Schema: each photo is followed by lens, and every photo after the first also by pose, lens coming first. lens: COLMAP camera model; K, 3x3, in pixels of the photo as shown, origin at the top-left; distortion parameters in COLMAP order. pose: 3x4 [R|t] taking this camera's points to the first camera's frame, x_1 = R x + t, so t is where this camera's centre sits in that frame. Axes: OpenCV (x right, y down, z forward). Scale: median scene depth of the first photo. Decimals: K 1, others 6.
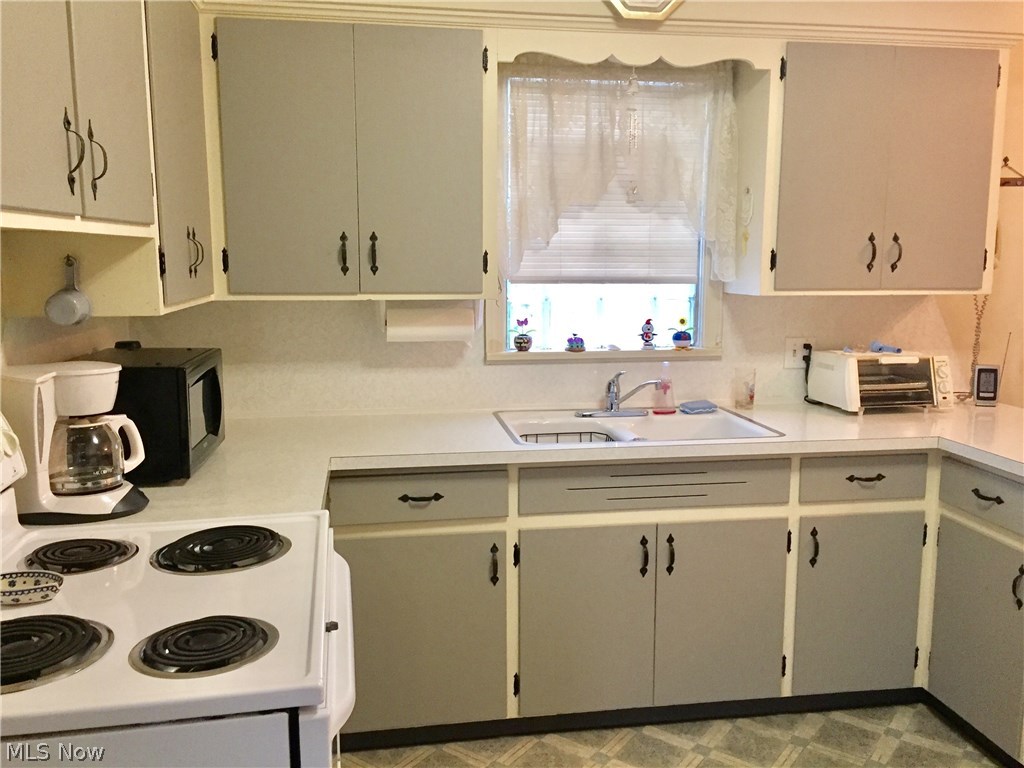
lens RADIAL K [[931.0, 0, 512.0], [0, 931.0, 384.0], [0, 0, 1]] dist [-0.000020, -0.000965]
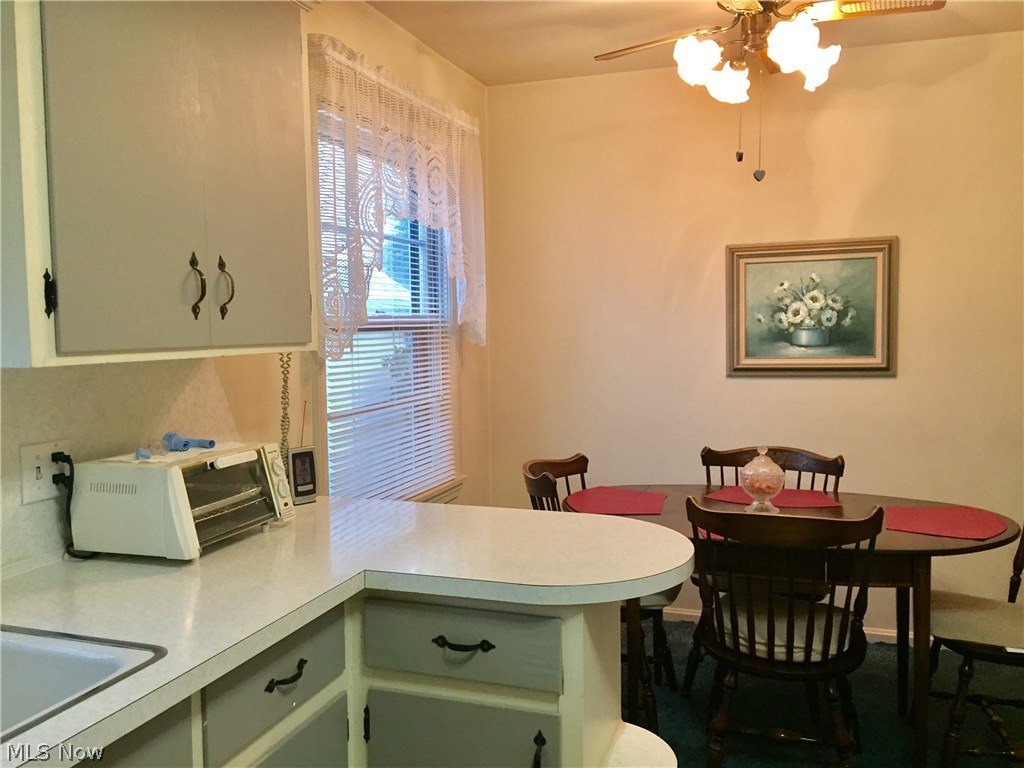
lens RADIAL K [[881.6, 0, 512.0], [0, 881.6, 384.0], [0, 0, 1]] dist [0.071844, -0.008684]
pose [[0.488456, -0.068435, 0.869901, -0.011411], [0.134163, 0.990956, 0.002625, -0.049607], [-0.862213, 0.115427, 0.493219, 0.508915]]
